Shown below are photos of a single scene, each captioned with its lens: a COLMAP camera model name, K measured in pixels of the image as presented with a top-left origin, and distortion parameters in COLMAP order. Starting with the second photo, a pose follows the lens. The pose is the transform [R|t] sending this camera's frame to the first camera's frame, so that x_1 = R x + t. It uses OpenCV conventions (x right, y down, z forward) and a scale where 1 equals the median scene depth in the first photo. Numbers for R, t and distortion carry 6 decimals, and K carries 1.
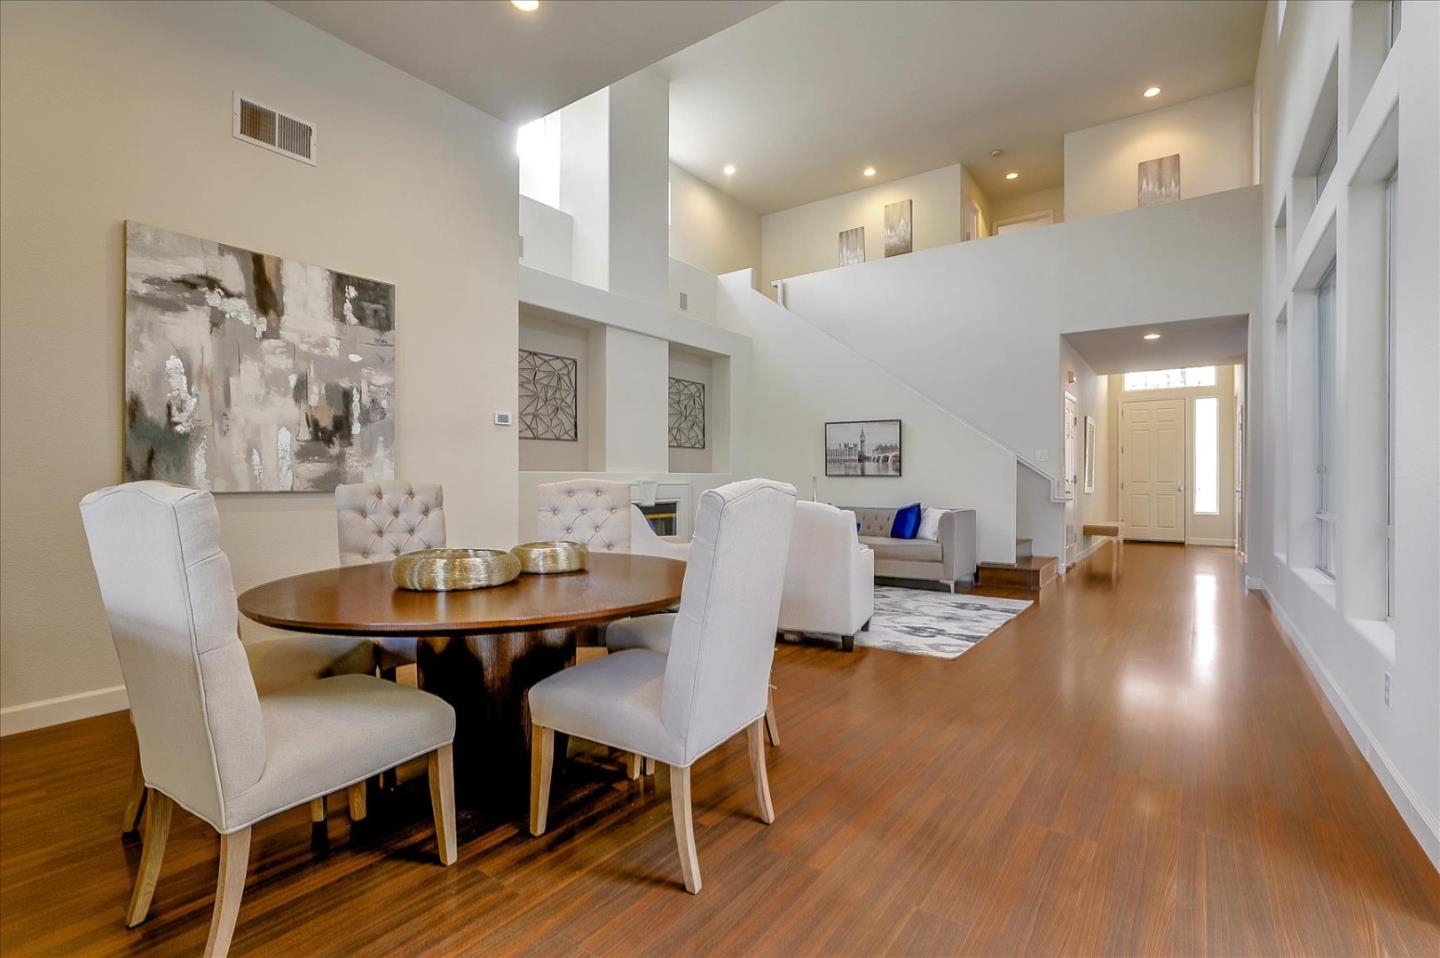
lens RADIAL K [[672.7, 0, 717.6], [0, 672.7, 472.5], [0, 0, 1]] dist [-0.031713, 0.000751]
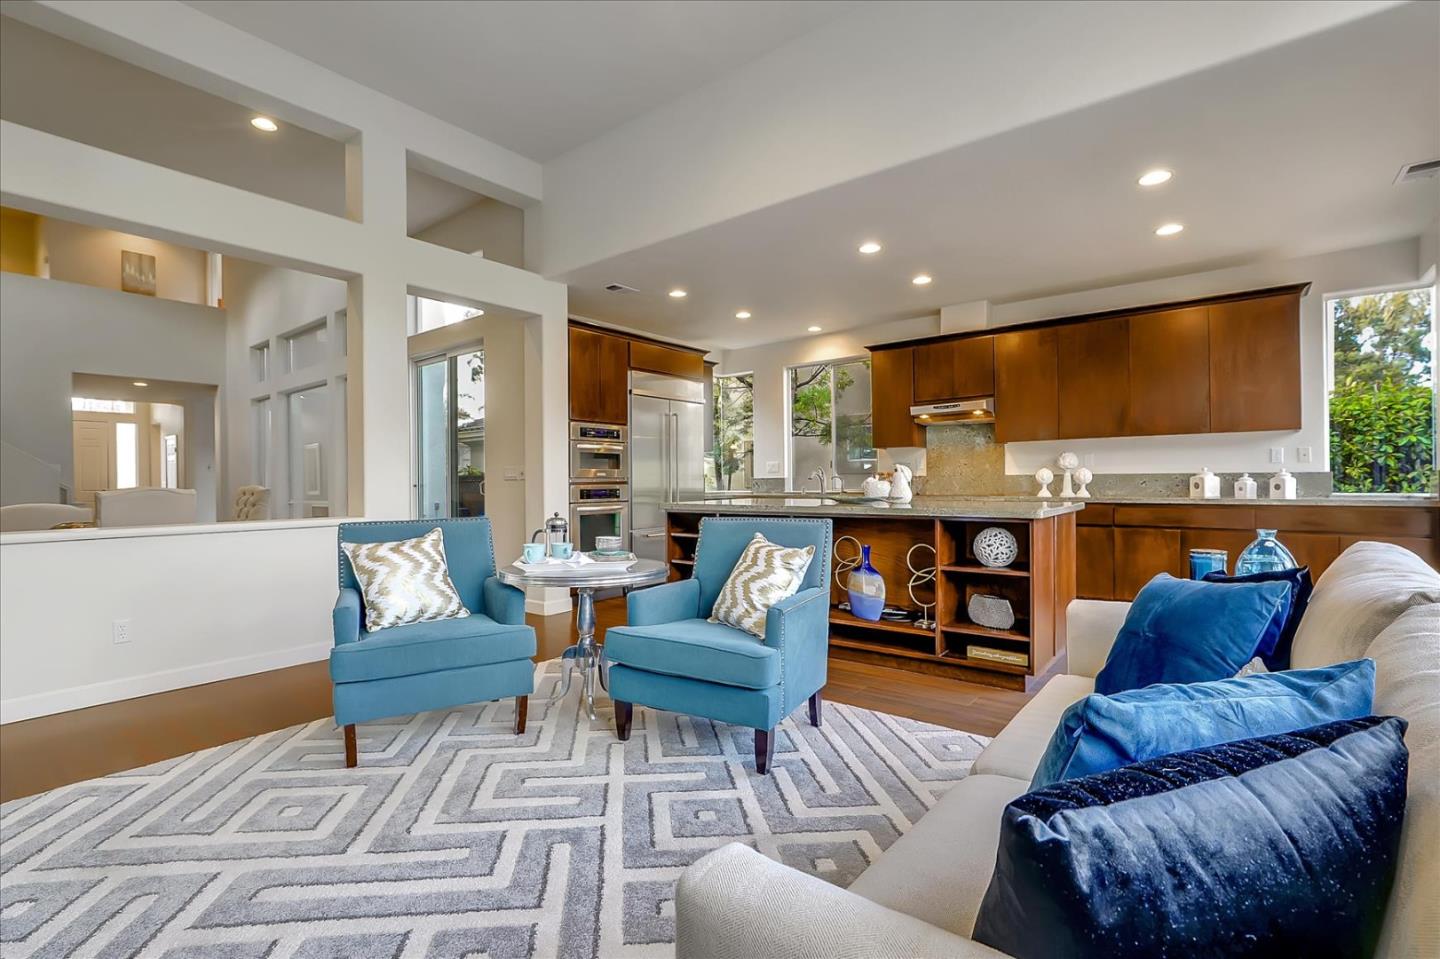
lens RADIAL K [[659.8, 0, 725.4], [0, 659.8, 479.5], [0, 0, 1]] dist [-0.028820, 0.009649]
pose [[0.034794, -0.006007, 0.999376, -1.289145], [0.007900, 0.999952, 0.005736, -0.004009], [-0.999363, 0.007695, 0.034839, -0.540020]]
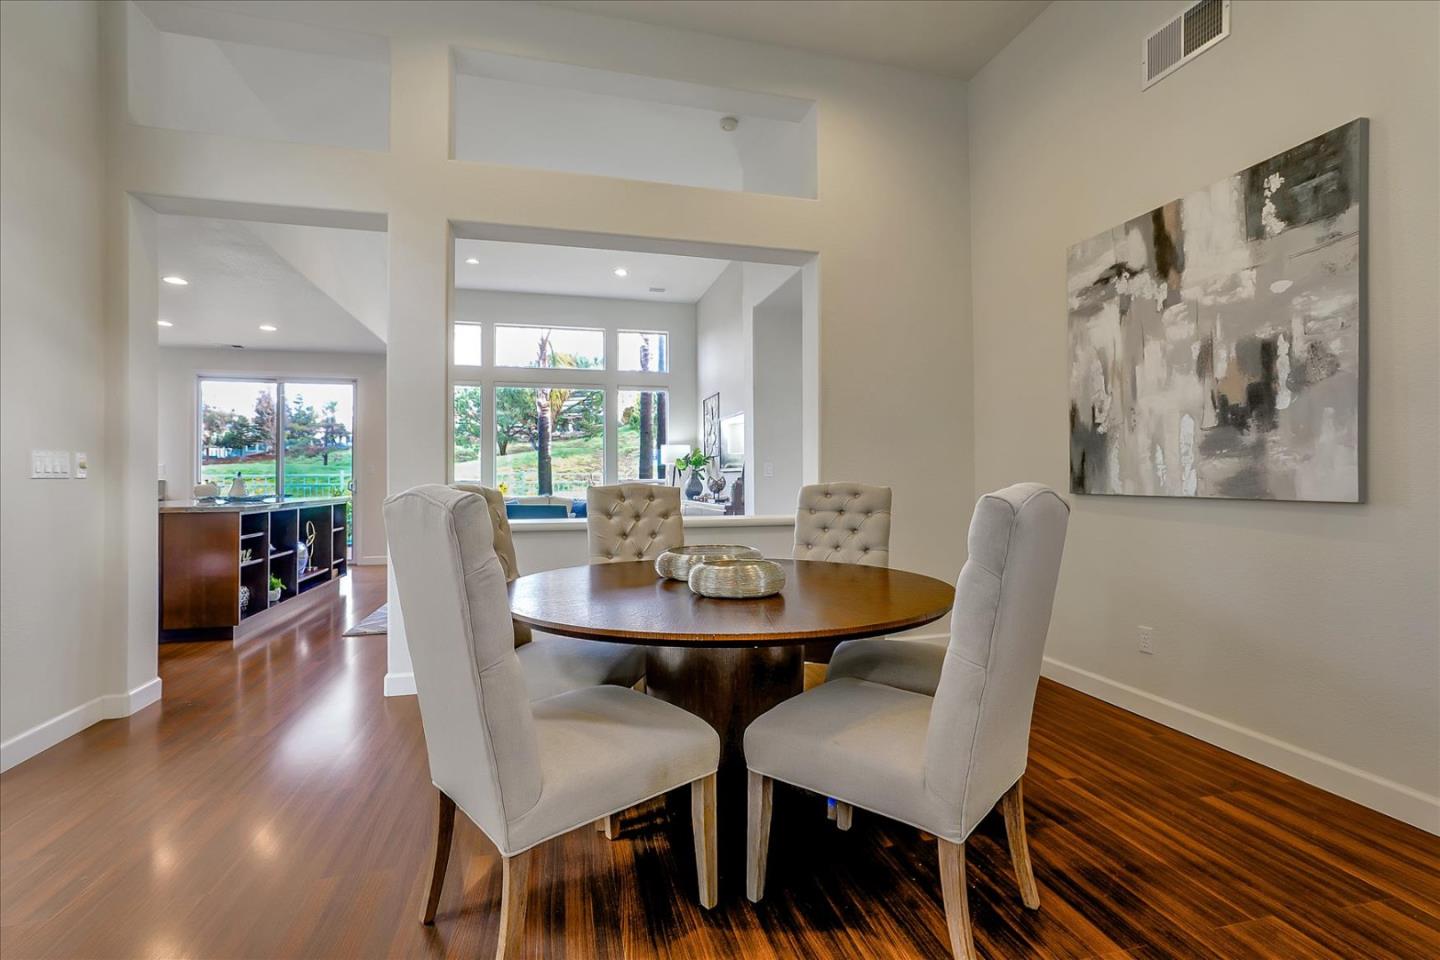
lens RADIAL K [[659.8, 0, 725.4], [0, 659.8, 480.0], [0, 0, 1]] dist [-0.028820, 0.009649]
pose [[-0.633309, -0.002517, -0.773895, 0.244486], [0.002474, 0.999983, -0.005278, 0.010226], [0.773895, -0.005258, -0.633292, 0.956978]]
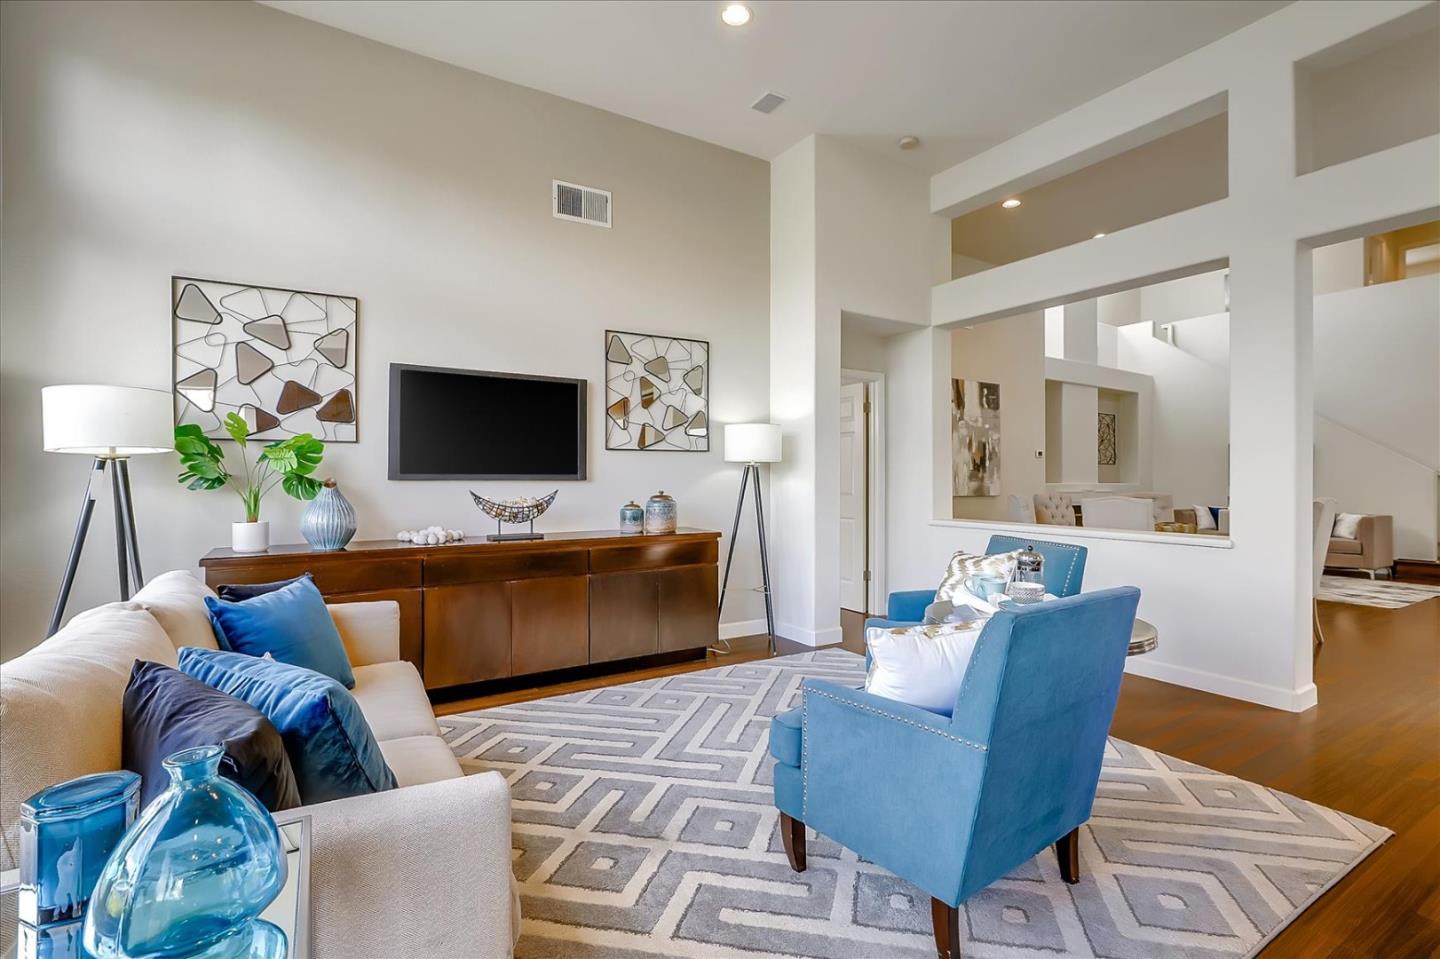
lens RADIAL K [[674.9, 0, 712.6], [0, 674.9, 471.3], [0, 0, 1]] dist [0.003403, 0.001183]
pose [[0.931437, 0.003706, -0.363884, -0.558048], [-0.003915, 0.999992, 0.000164, -0.039016], [0.363882, 0.001272, 0.931444, -1.060705]]
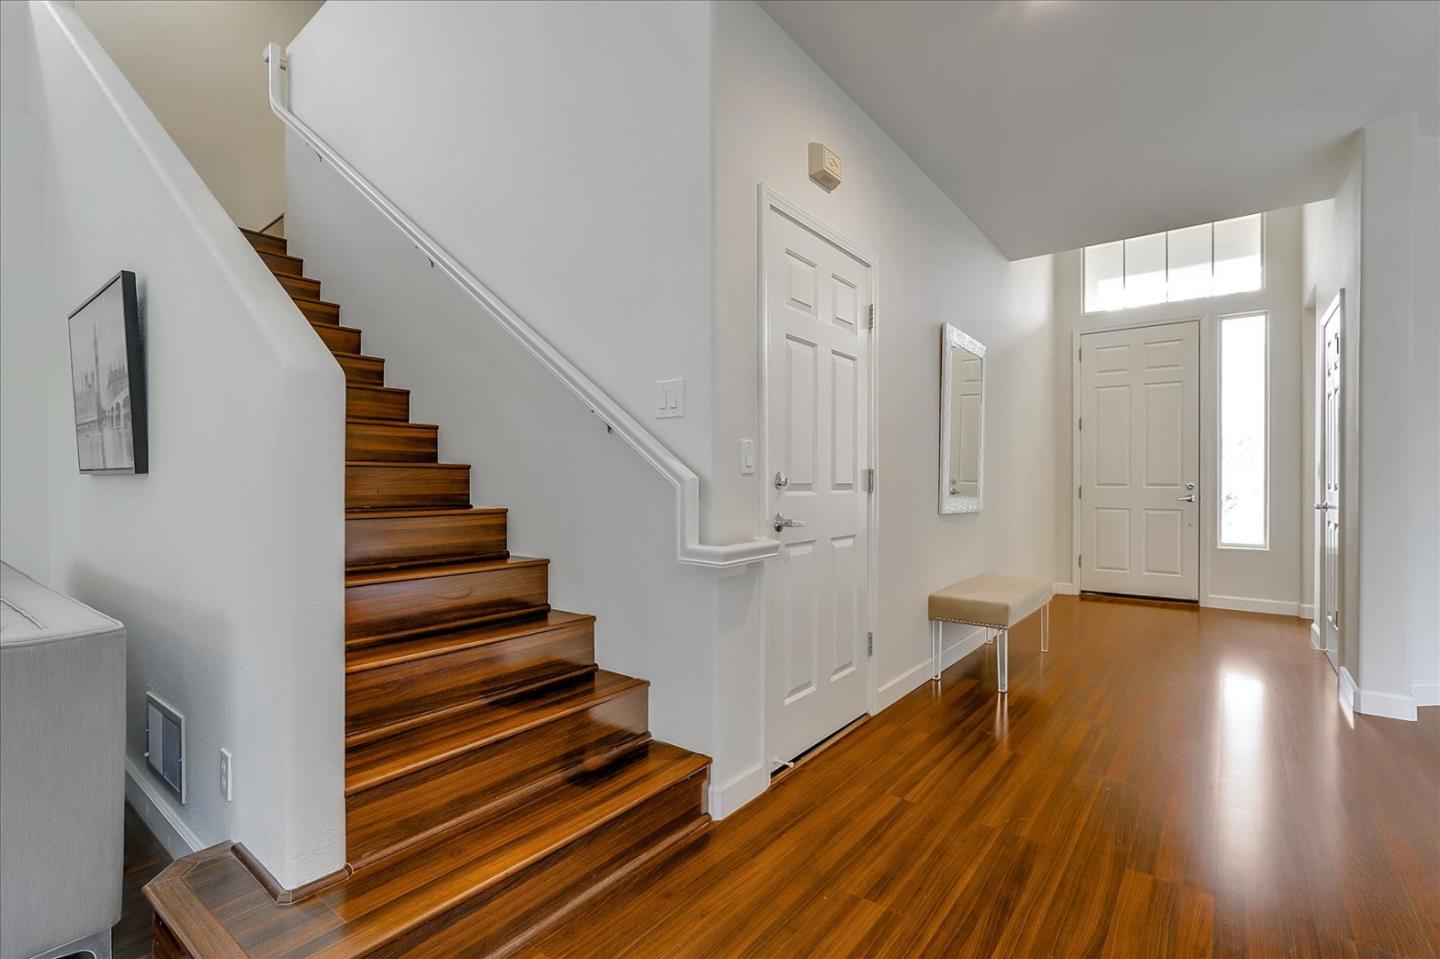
lens RADIAL K [[659.8, 0, 725.4], [0, 659.8, 479.5], [0, 0, 1]] dist [-0.028820, 0.009649]
pose [[0.999611, -0.005331, -0.027361, 0.985213], [0.005534, 0.999958, 0.007321, 0.015483], [0.027321, -0.007470, 0.999599, 1.358507]]
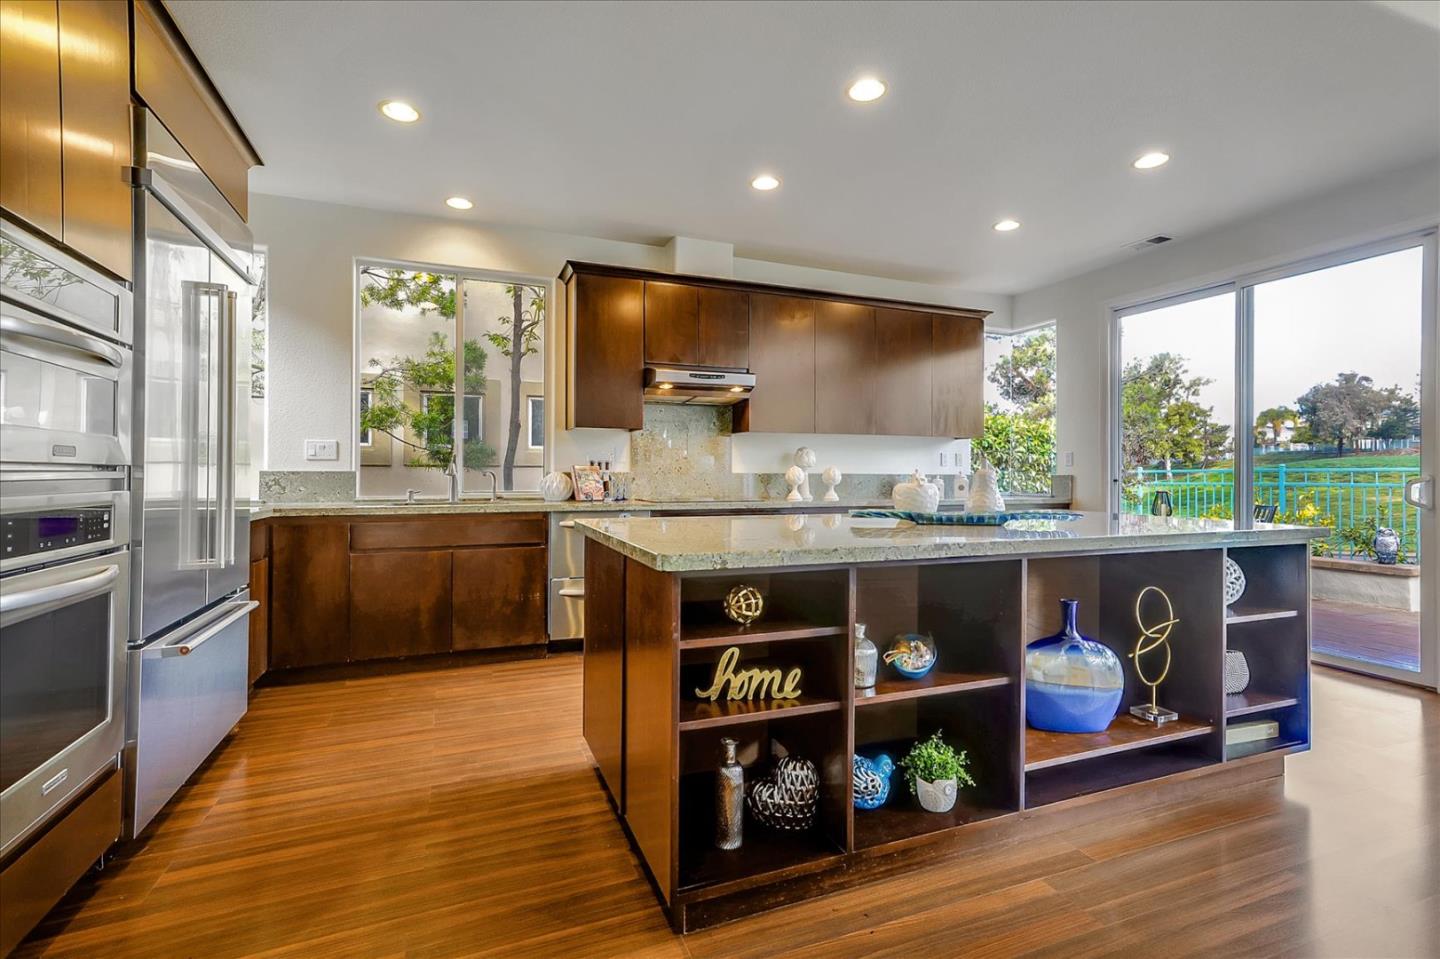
lens RADIAL K [[649.4, 0, 713.8], [0, 649.4, 472.6], [0, 0, 1]] dist [-0.000449, -0.000049]
pose [[-0.840781, -0.005872, 0.541344, -0.312450], [-0.008628, 0.999960, -0.002555, 0.002145], [-0.541307, -0.006819, -0.840797, -0.092559]]
